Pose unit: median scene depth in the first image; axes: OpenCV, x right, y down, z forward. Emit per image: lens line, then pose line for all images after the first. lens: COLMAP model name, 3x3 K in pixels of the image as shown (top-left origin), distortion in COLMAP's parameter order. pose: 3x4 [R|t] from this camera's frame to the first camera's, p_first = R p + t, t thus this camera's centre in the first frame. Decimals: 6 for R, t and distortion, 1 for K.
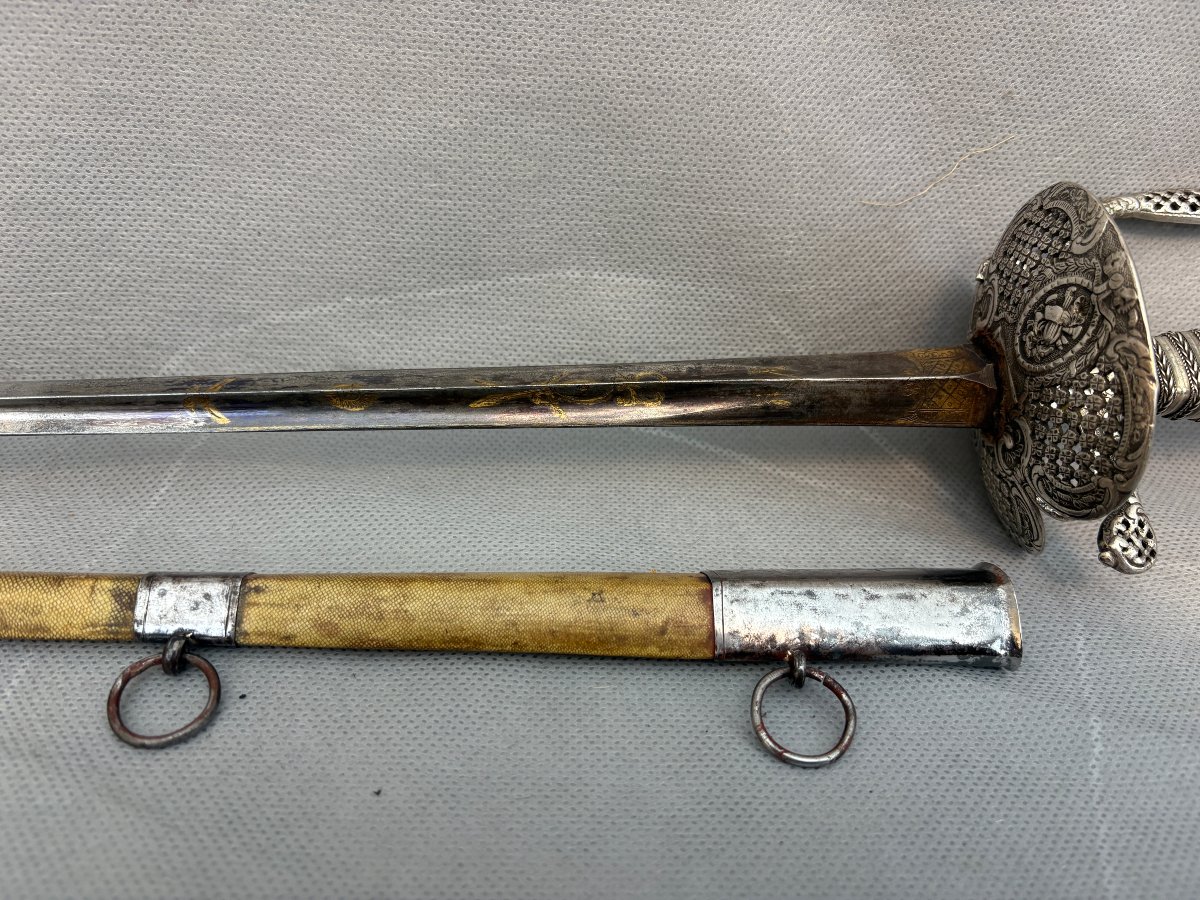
lens RADIAL K [[900.0, 0, 601.8], [0, 900.0, 452.1], [0, 0, 1]] dist [0.028536, -0.025477]
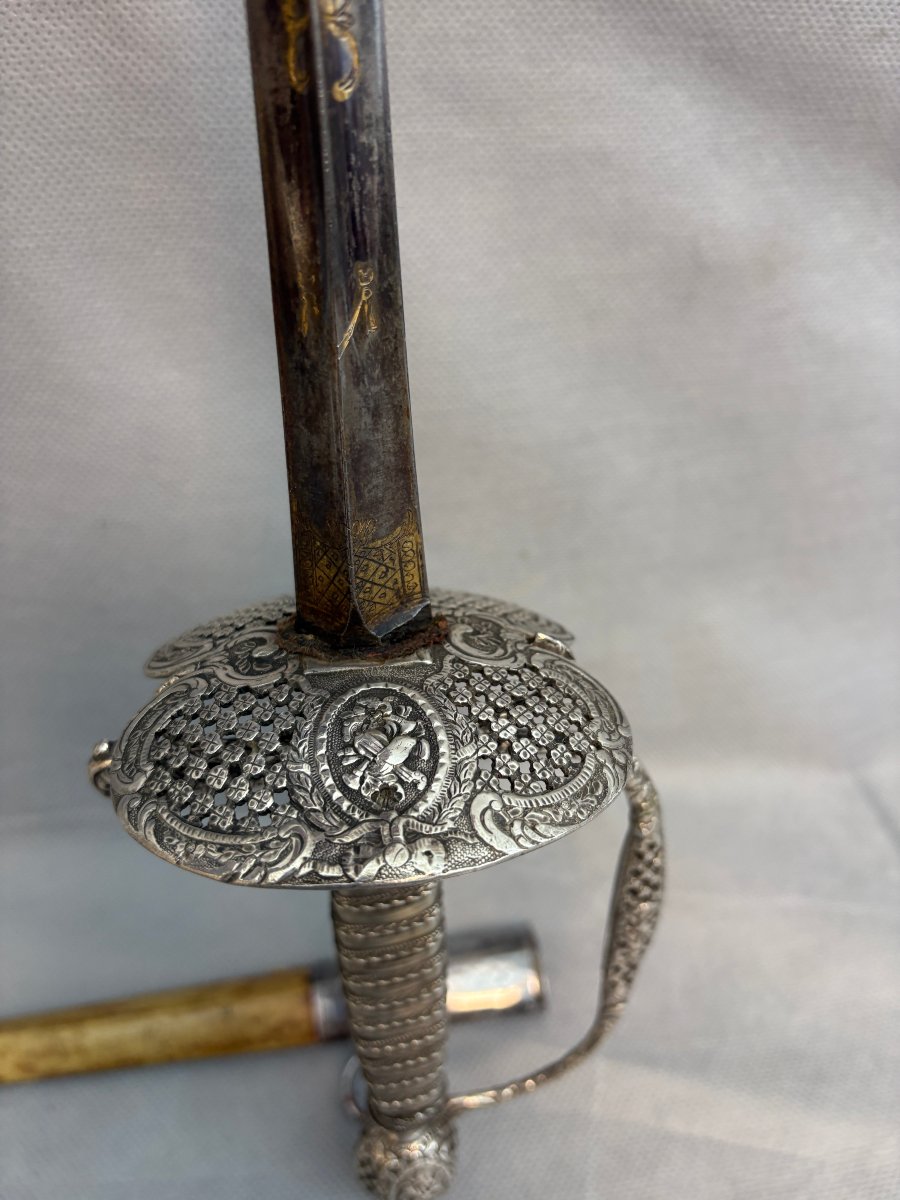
lens RADIAL K [[900.0, 0, 454.9], [0, 900.0, 605.5], [0, 0, 1]] dist [0.028536, -0.025477]
pose [[-0.008773, 0.875697, 0.482782, 0.093706], [-0.966573, -0.131144, 0.220312, -0.323870], [0.256240, -0.464711, 0.847576, 0.510947]]
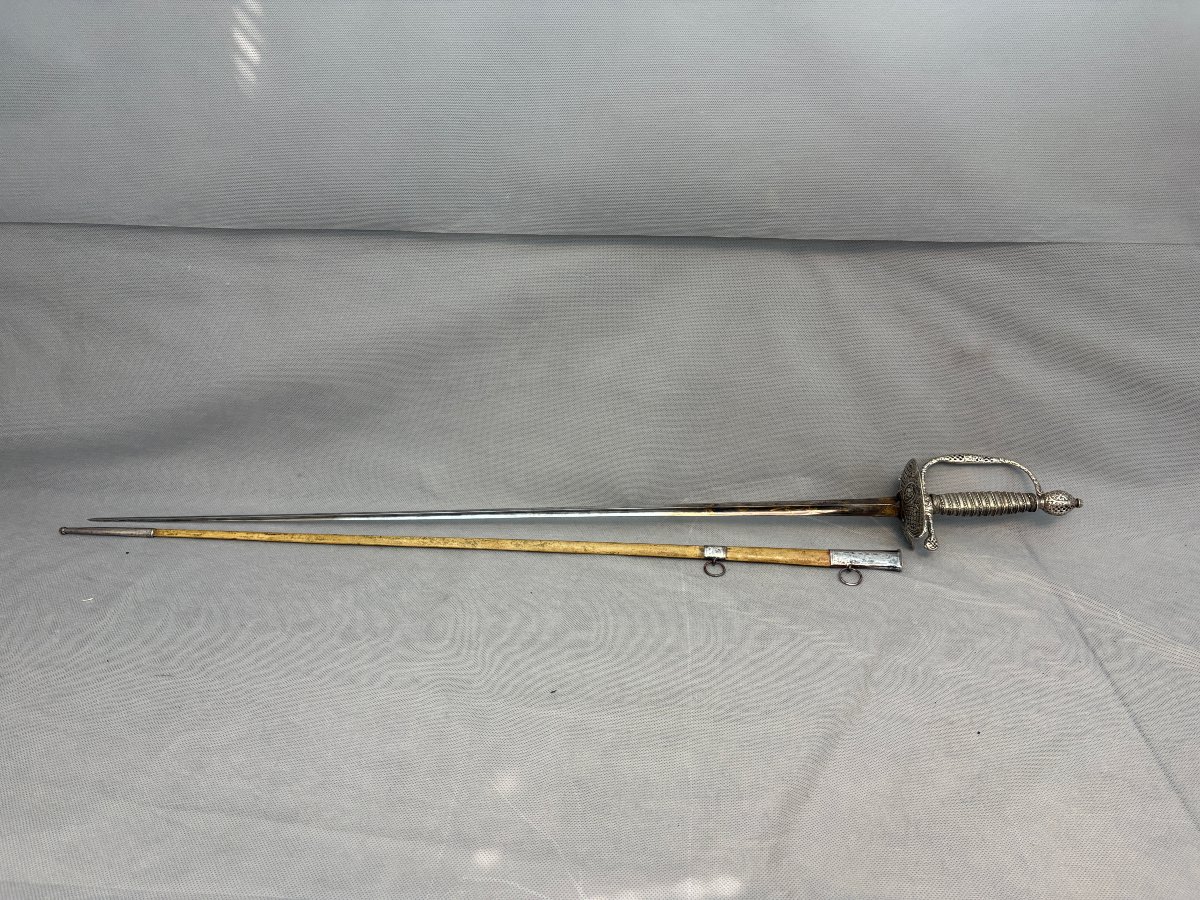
lens RADIAL K [[900.0, 0, 600.3], [0, 900.0, 449.3], [0, 0, 1]] dist [0.028536, -0.025477]
pose [[0.988064, -0.006832, -0.153893, -0.303686], [-0.016957, 0.988122, -0.152736, 0.347544], [0.153108, 0.153523, 0.976211, -3.548330]]
